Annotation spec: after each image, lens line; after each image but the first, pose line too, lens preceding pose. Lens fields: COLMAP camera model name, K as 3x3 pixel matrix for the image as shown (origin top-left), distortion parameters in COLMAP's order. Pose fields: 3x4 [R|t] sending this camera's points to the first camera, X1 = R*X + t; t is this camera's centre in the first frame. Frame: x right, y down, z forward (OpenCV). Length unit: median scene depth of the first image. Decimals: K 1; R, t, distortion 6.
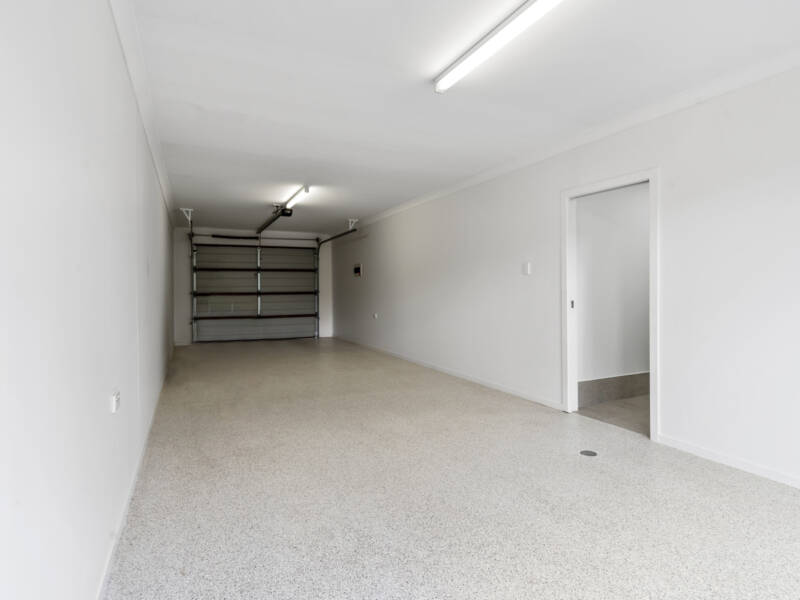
lens RADIAL K [[410.5, 0, 393.8], [0, 410.5, 295.7], [0, 0, 1]] dist [-0.000218, 0.000453]
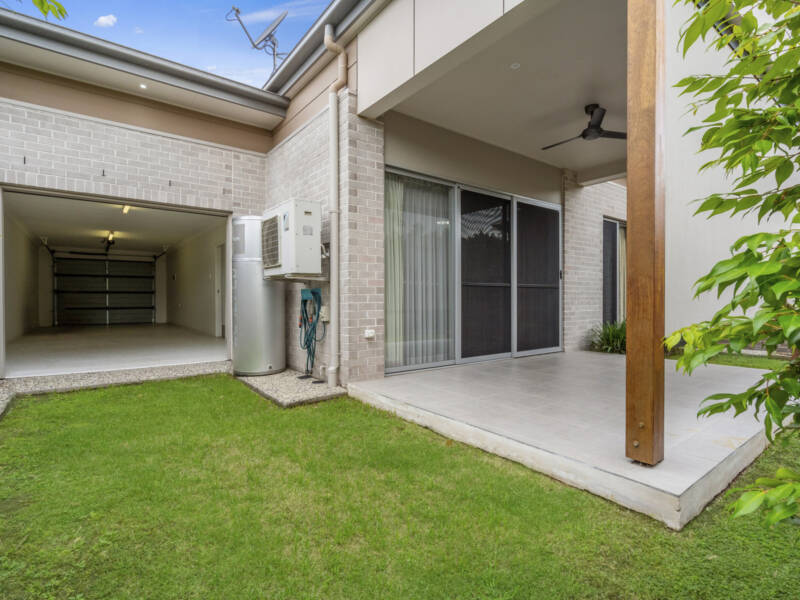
lens RADIAL K [[410.5, 0, 406.8], [0, 410.5, 302.5], [0, 0, 1]] dist [-0.000218, 0.000453]
pose [[0.978101, 0.002129, 0.208122, 0.423091], [0.002284, 0.999778, -0.020961, 0.065933], [-0.208120, 0.020977, 0.977878, -0.670790]]
